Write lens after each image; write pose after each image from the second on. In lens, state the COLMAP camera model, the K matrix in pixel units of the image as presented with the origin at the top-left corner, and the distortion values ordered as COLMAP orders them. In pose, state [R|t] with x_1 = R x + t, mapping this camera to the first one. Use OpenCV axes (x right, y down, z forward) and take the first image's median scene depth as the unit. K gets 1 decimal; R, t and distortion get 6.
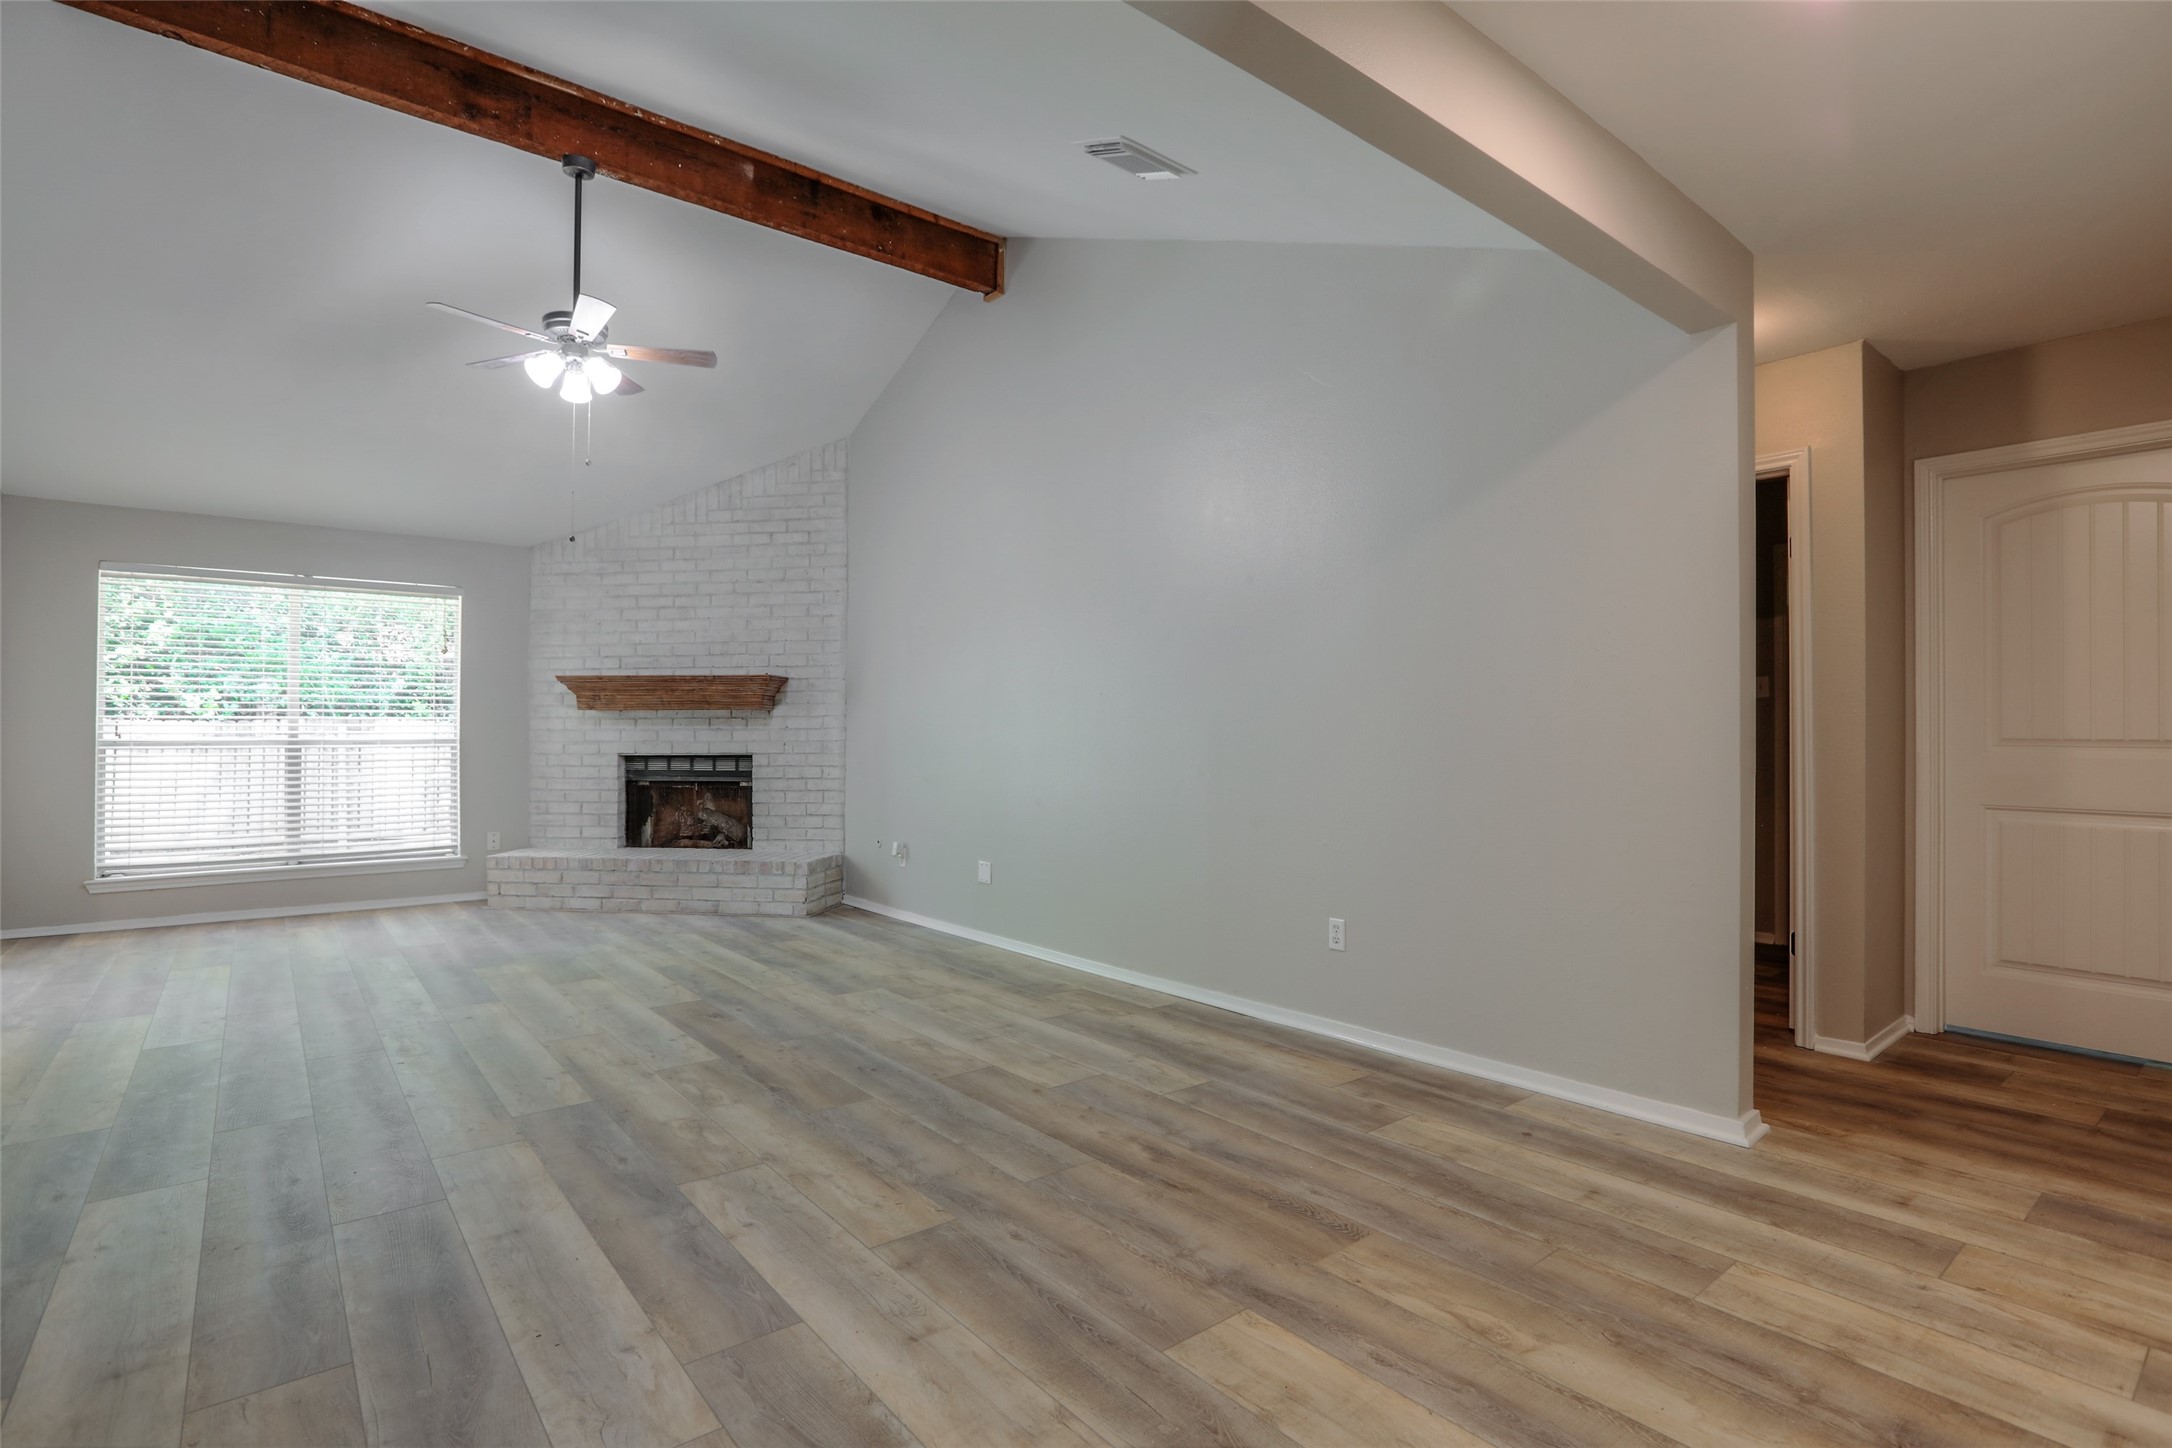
lens RADIAL K [[1056.7, 0, 1082.2], [0, 1056.7, 720.1], [0, 0, 1]] dist [-0.051209, 0.024189]
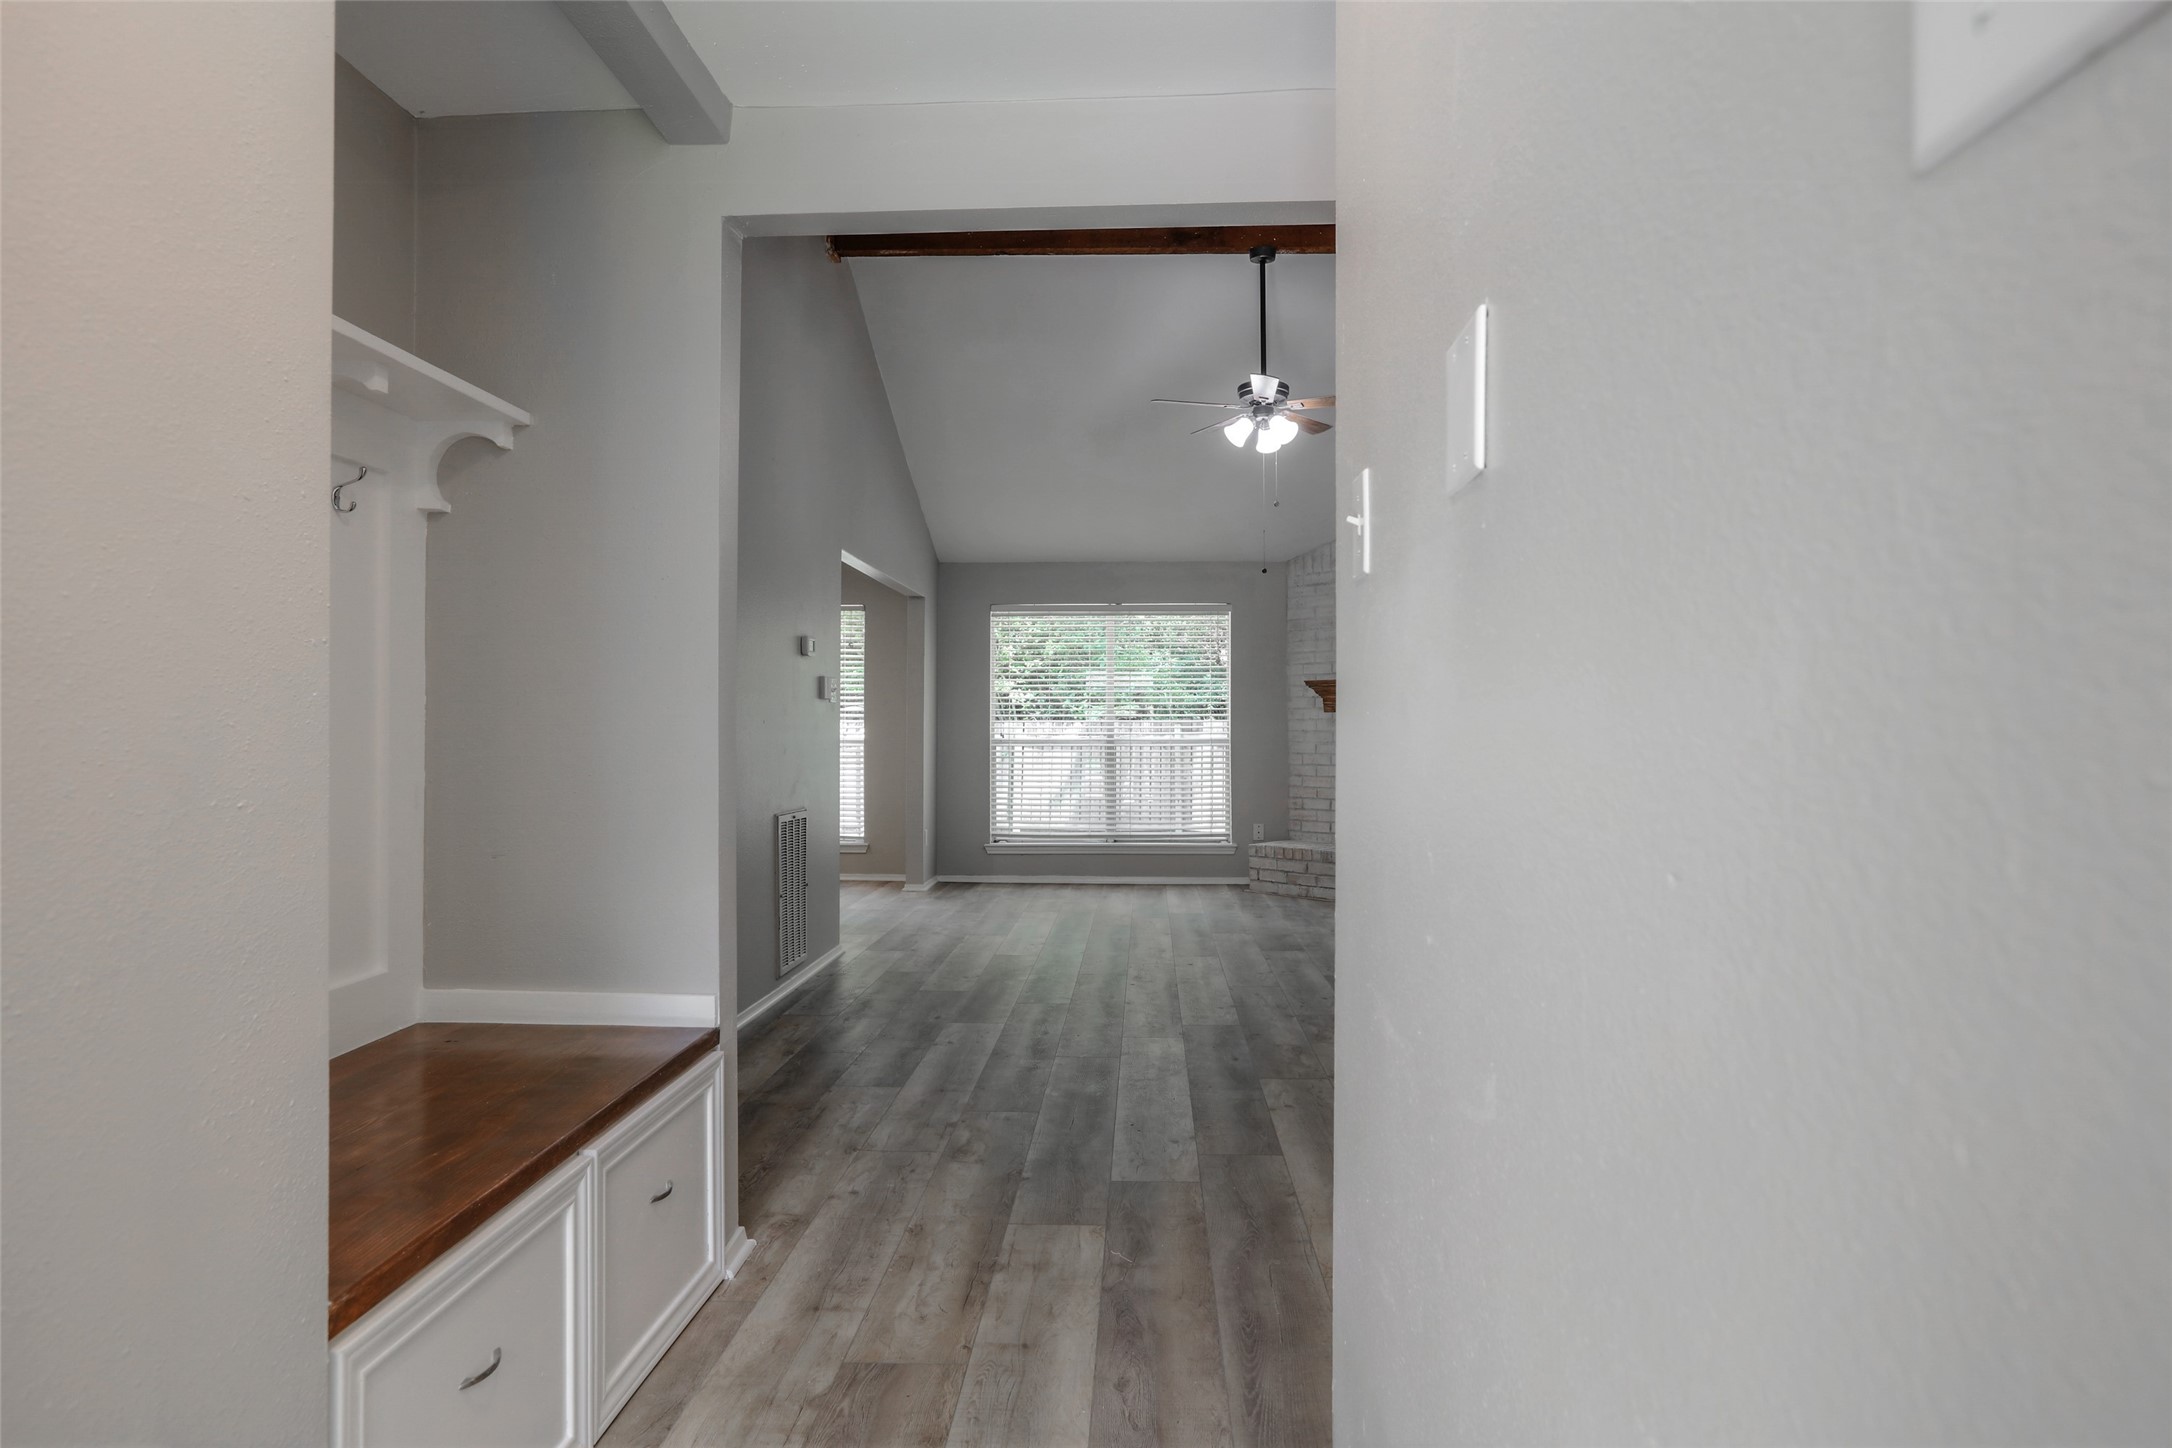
lens RADIAL K [[1272.8, 0, 1077.7], [0, 1272.8, 713.9], [0, 0, 1]] dist [-0.001929, 0.009939]
pose [[0.746127, -0.009452, -0.665737, 0.229921], [0.008439, 0.999953, -0.004739, -0.004960], [0.665751, -0.002082, 0.746172, -0.160472]]
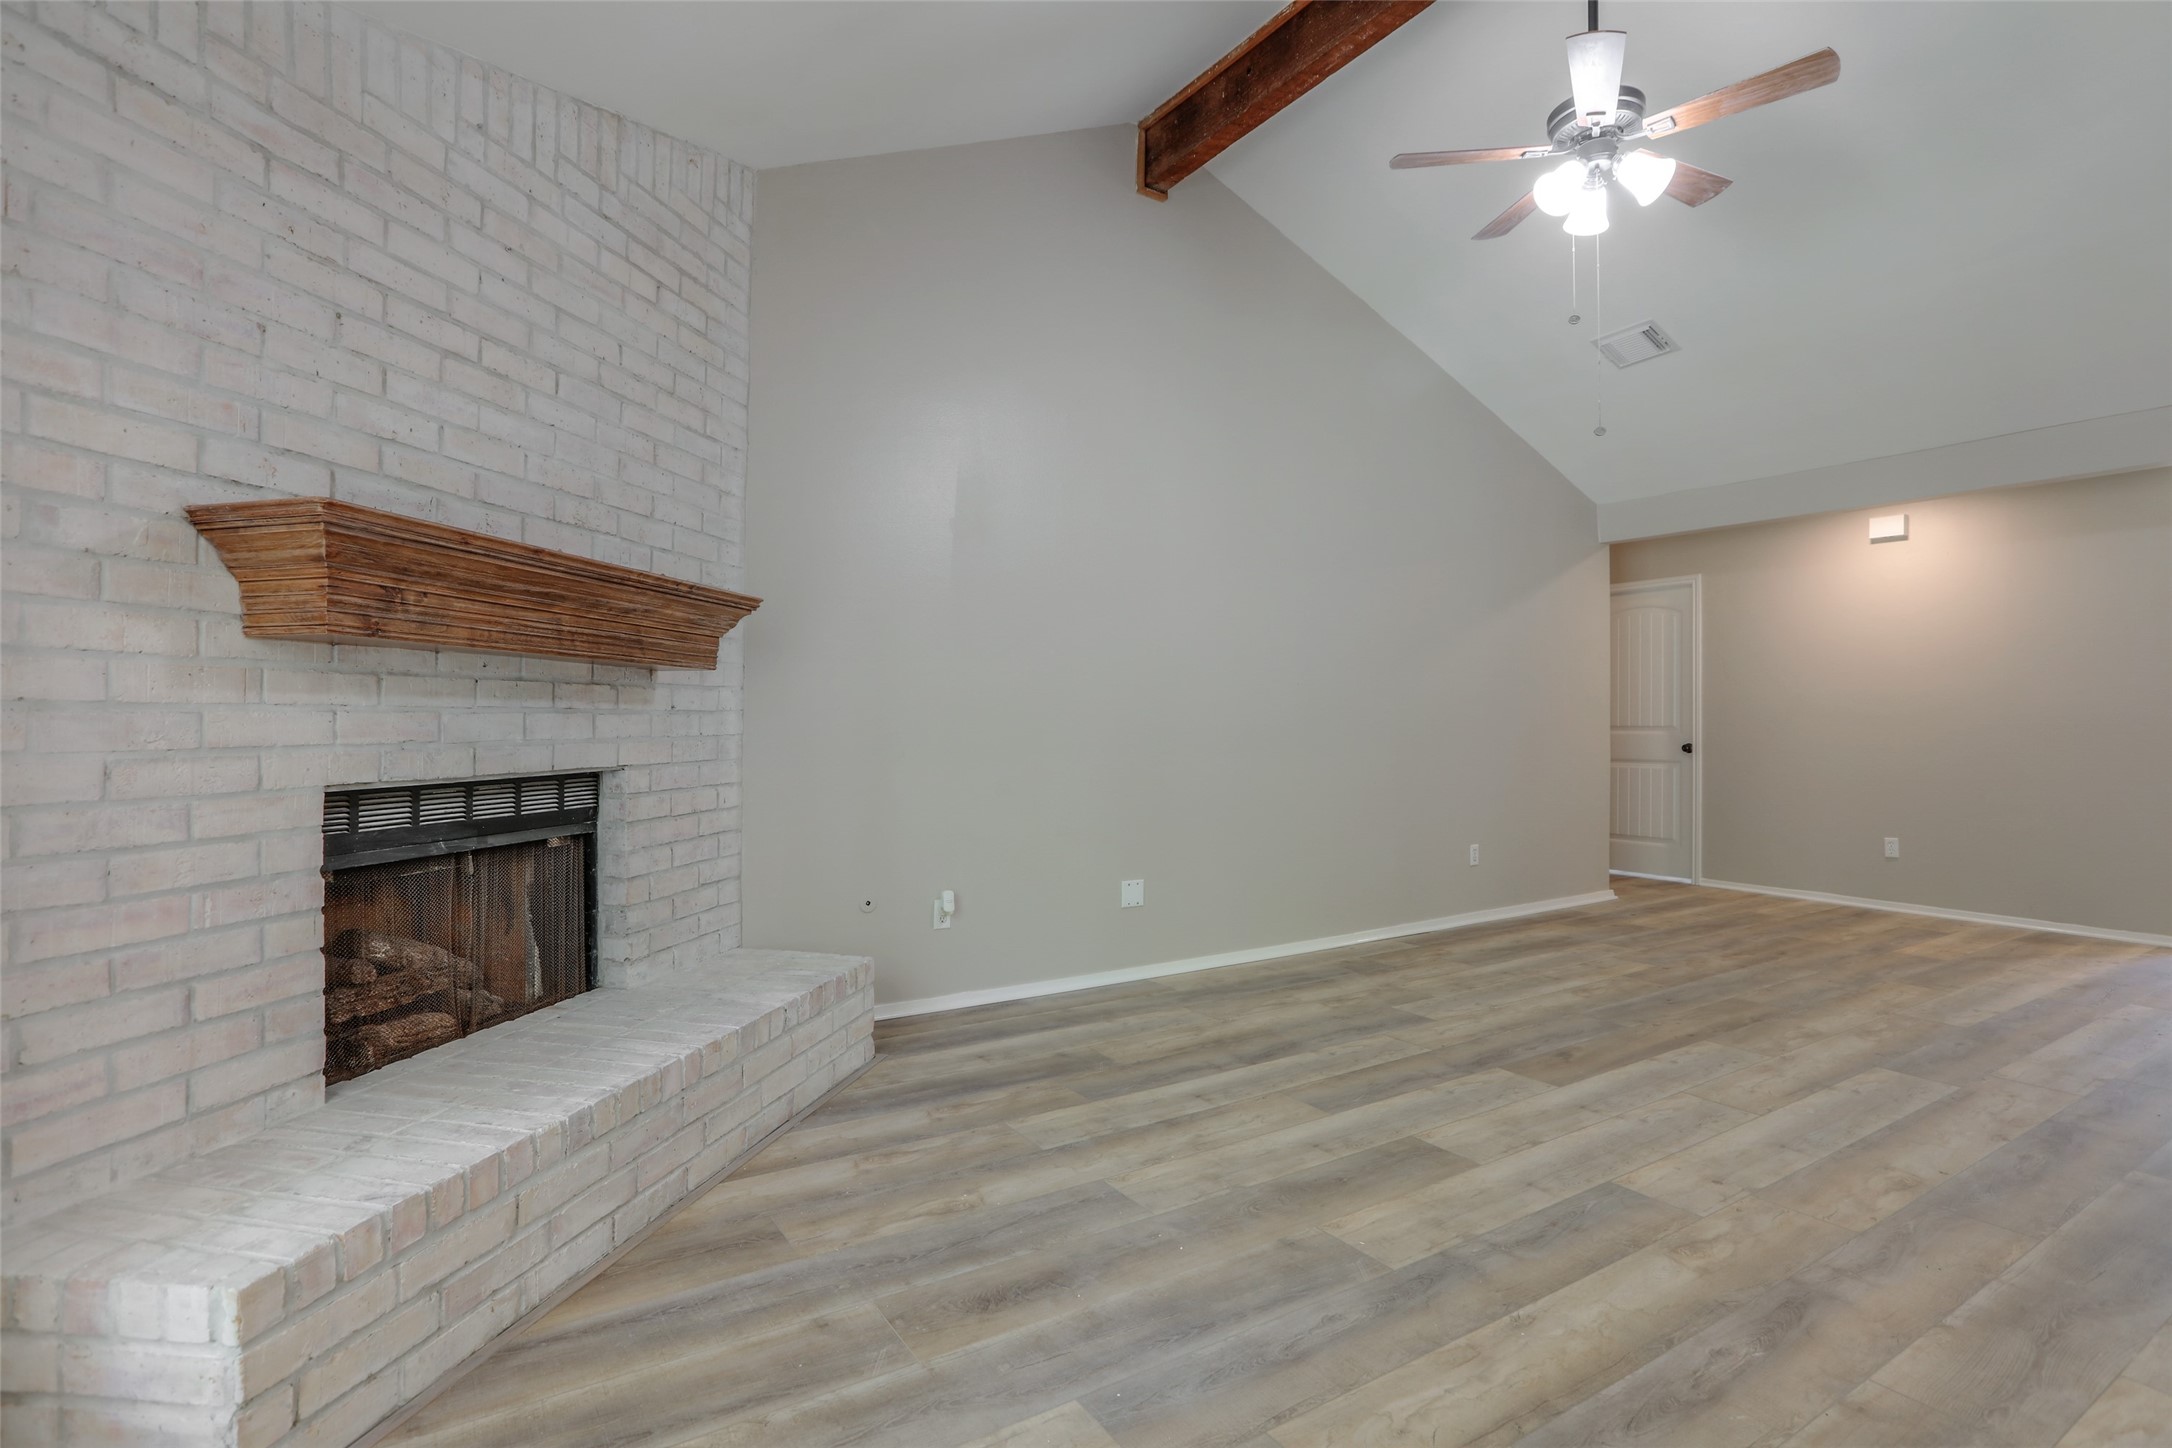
lens RADIAL K [[1056.7, 0, 1085.1], [0, 1056.7, 719.6], [0, 0, 1]] dist [-0.051209, 0.024189]
pose [[0.110491, 0.004805, 0.993866, -0.871722], [-0.011986, 0.999922, -0.003502, 0.013780], [-0.993805, -0.011526, 0.110540, 0.917832]]
